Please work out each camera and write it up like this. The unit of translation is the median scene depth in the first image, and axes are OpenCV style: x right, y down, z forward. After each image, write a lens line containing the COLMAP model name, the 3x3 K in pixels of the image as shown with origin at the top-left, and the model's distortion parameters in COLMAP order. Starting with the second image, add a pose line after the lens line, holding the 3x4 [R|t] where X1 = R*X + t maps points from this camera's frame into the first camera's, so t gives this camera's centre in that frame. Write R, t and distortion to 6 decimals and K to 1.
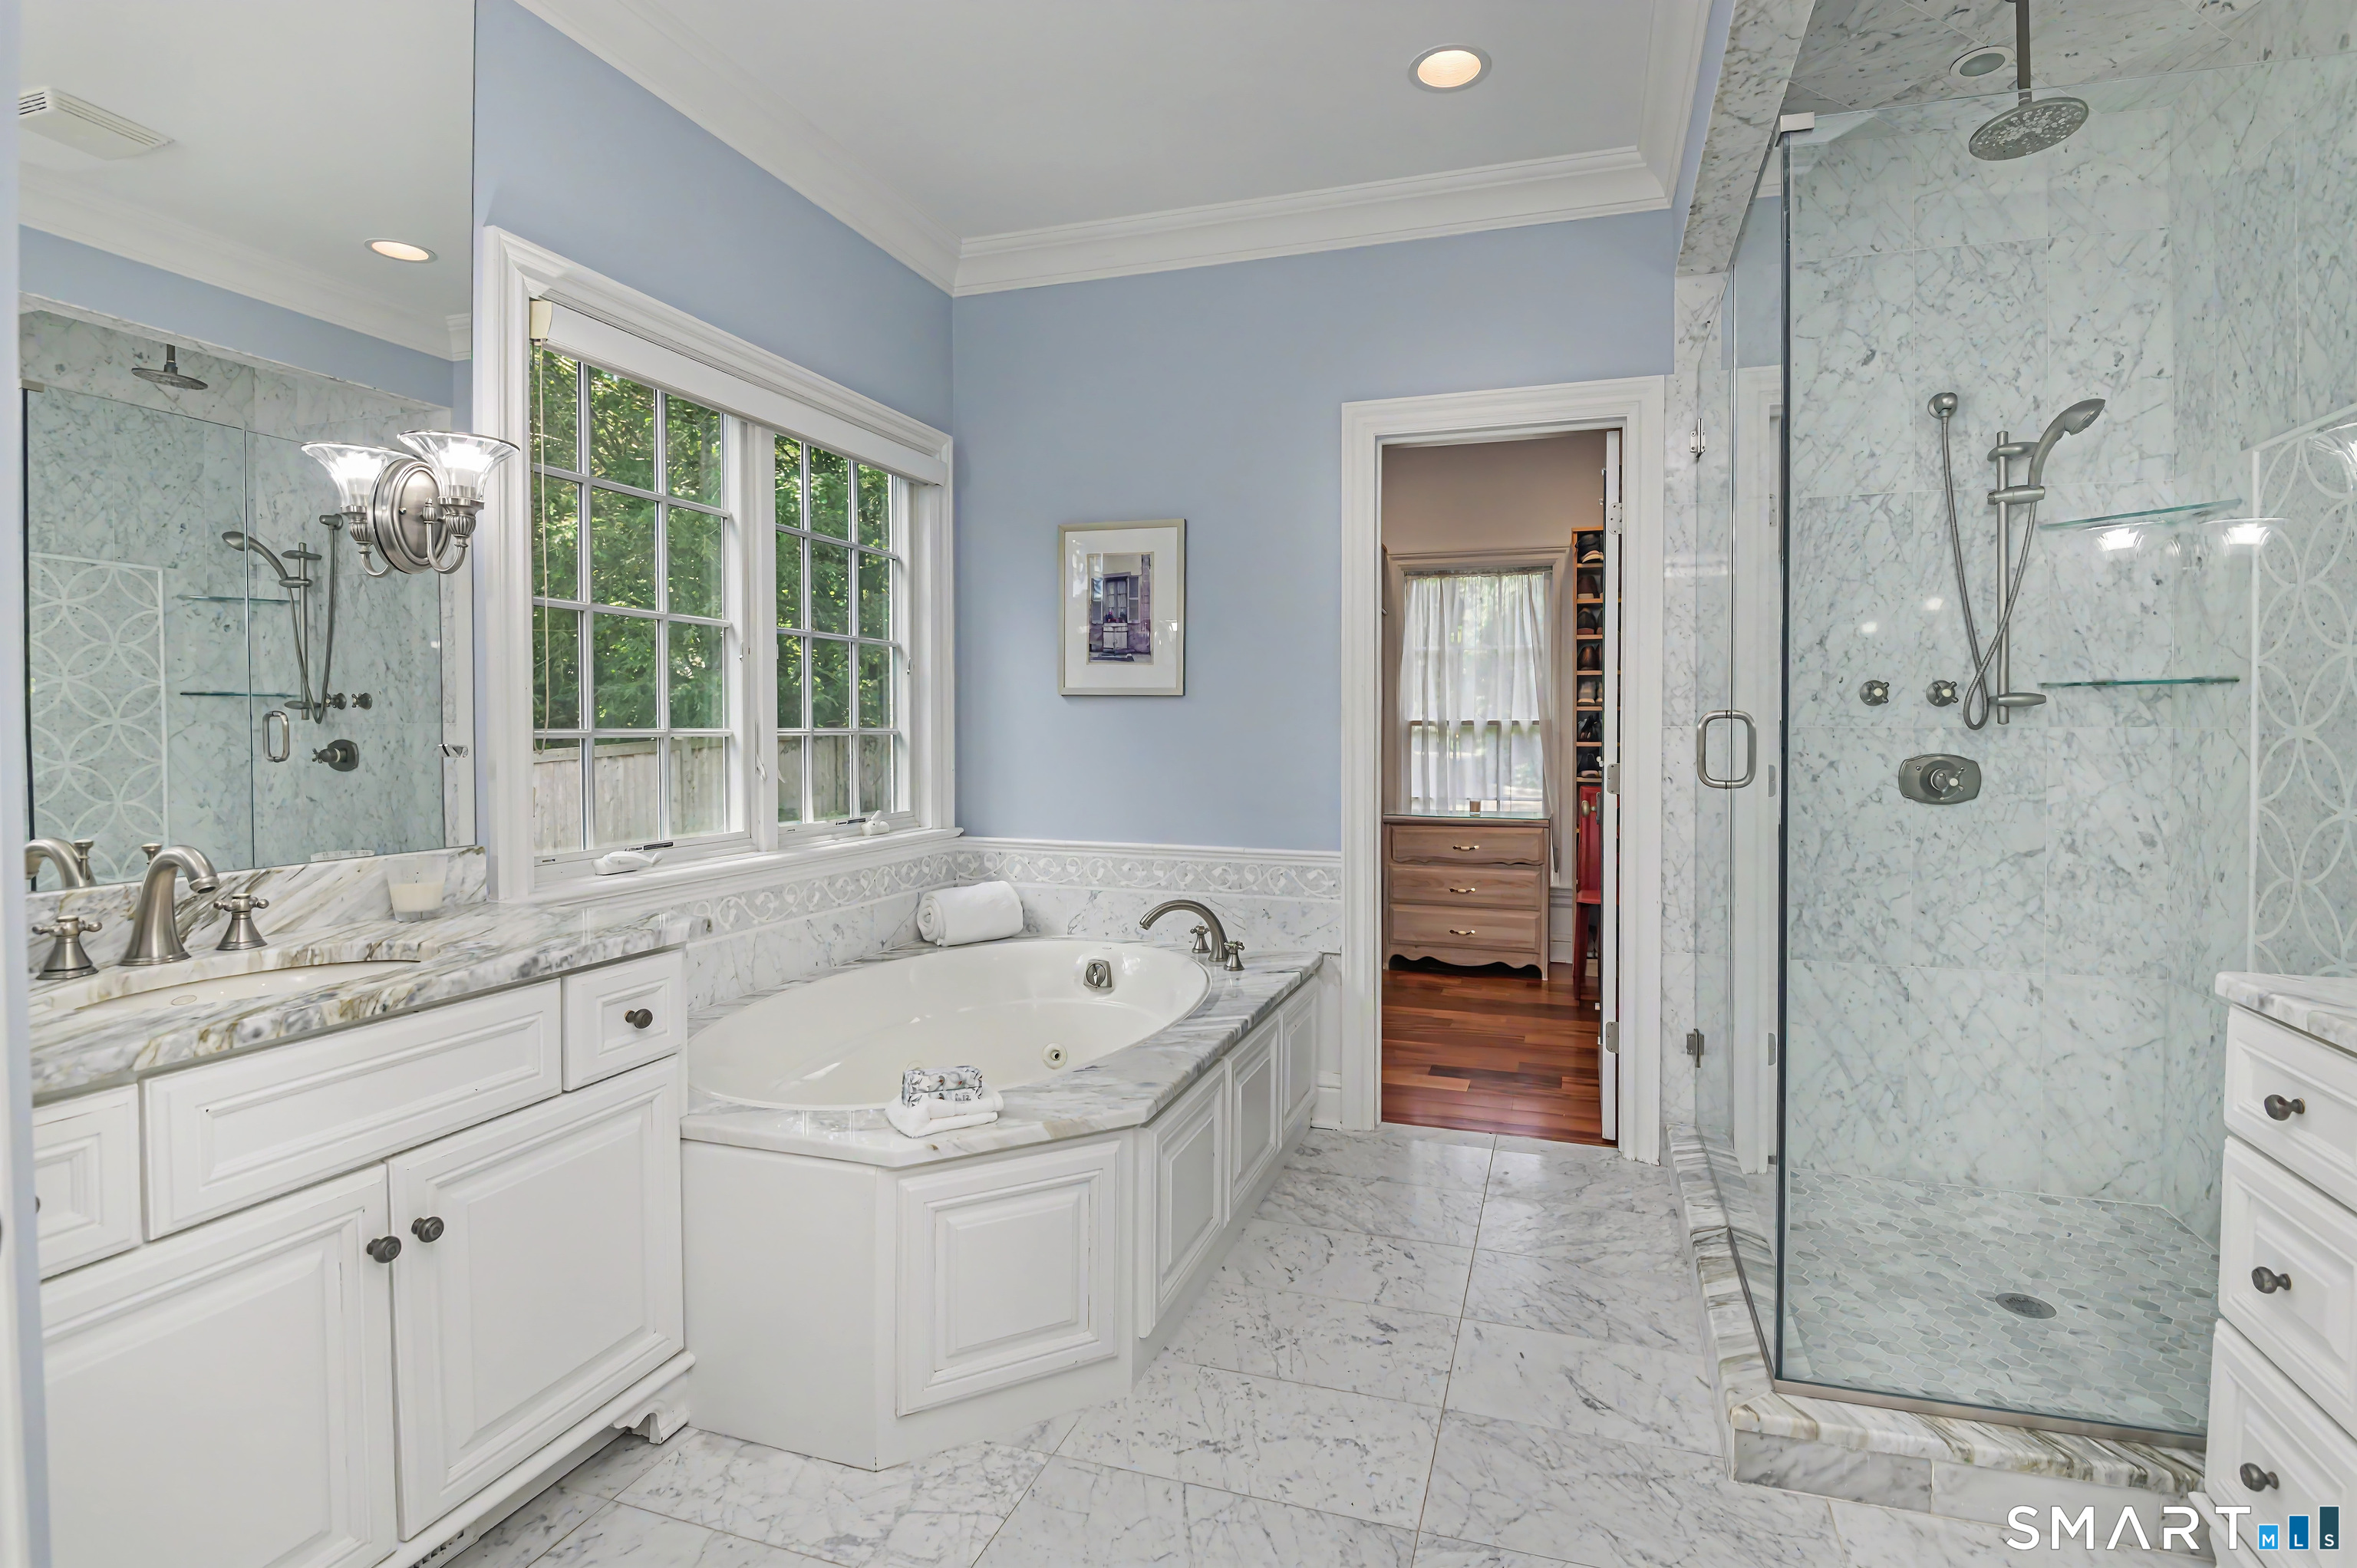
lens RADIAL K [[1074.0, 0, 1227.6], [0, 1074.0, 727.3], [0, 0, 1]] dist [0.001389, -0.018763]
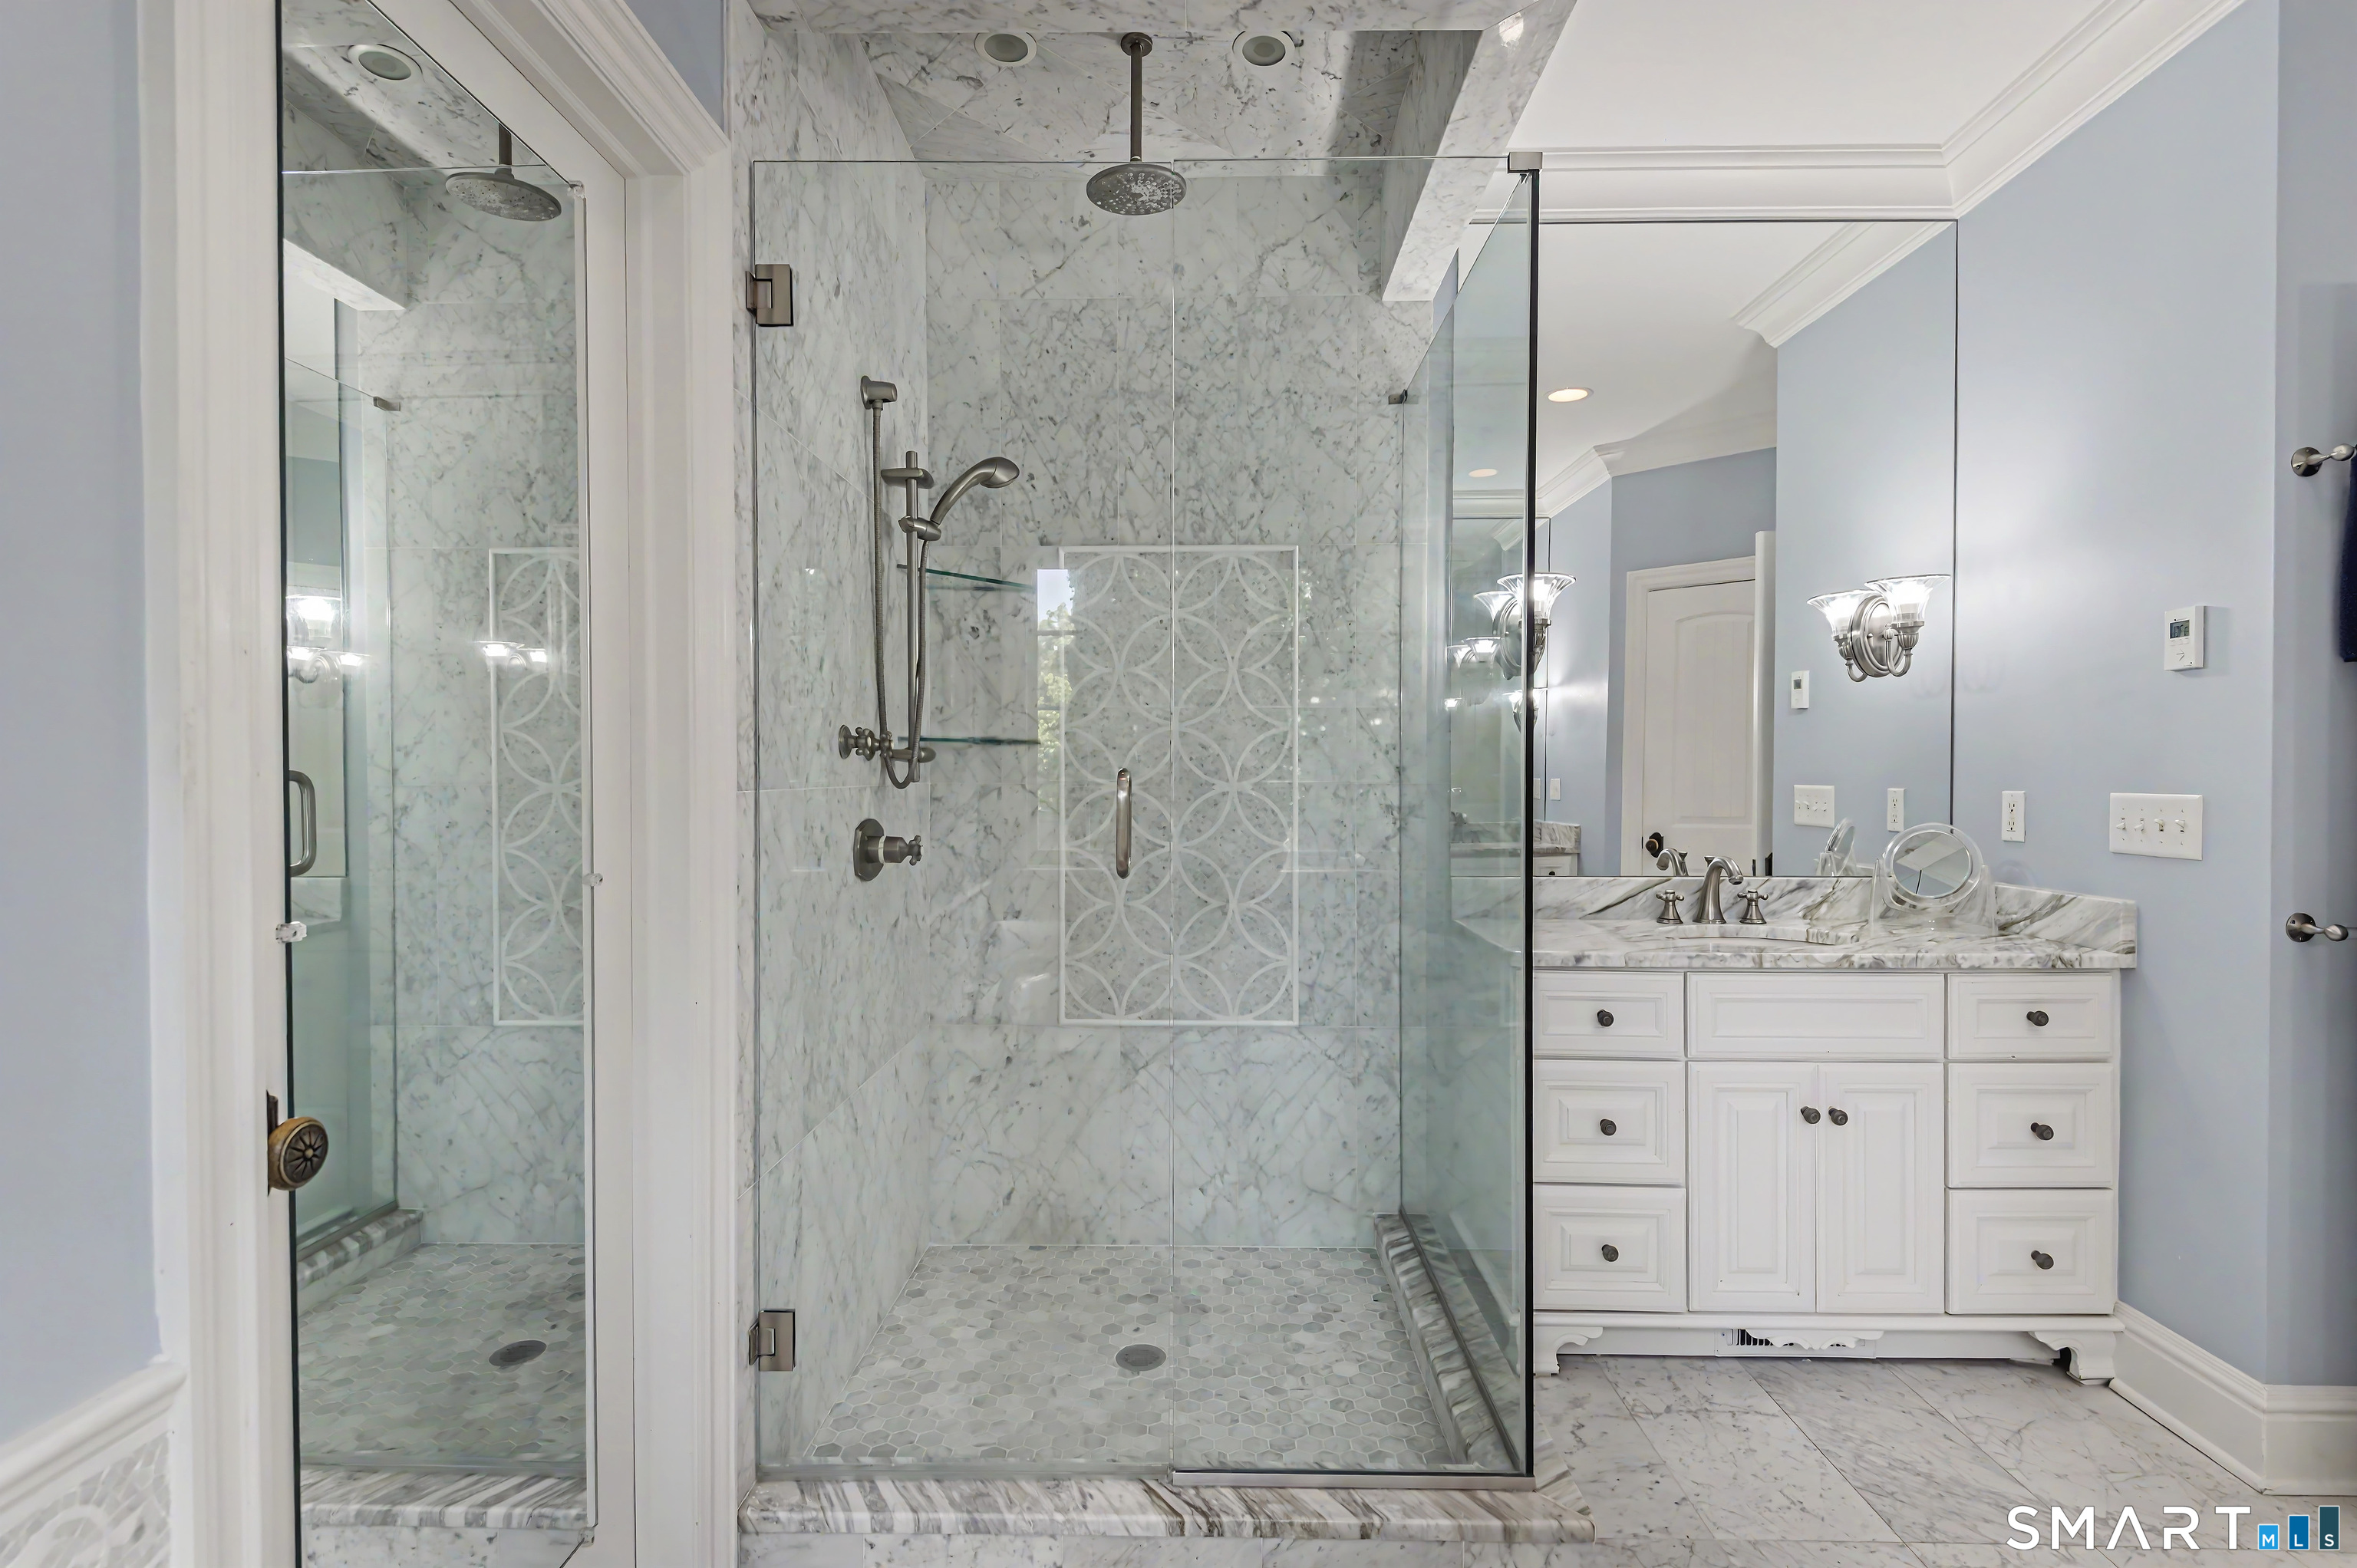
lens RADIAL K [[1098.4, 0, 1178.5], [0, 1098.4, 784.0], [0, 0, 1]] dist [0.001771, -0.000042]
pose [[-0.292942, -0.002878, 0.956126, -0.247887], [0.006604, 0.999966, 0.005033, -0.004363], [-0.956107, 0.007789, -0.292913, 1.231492]]
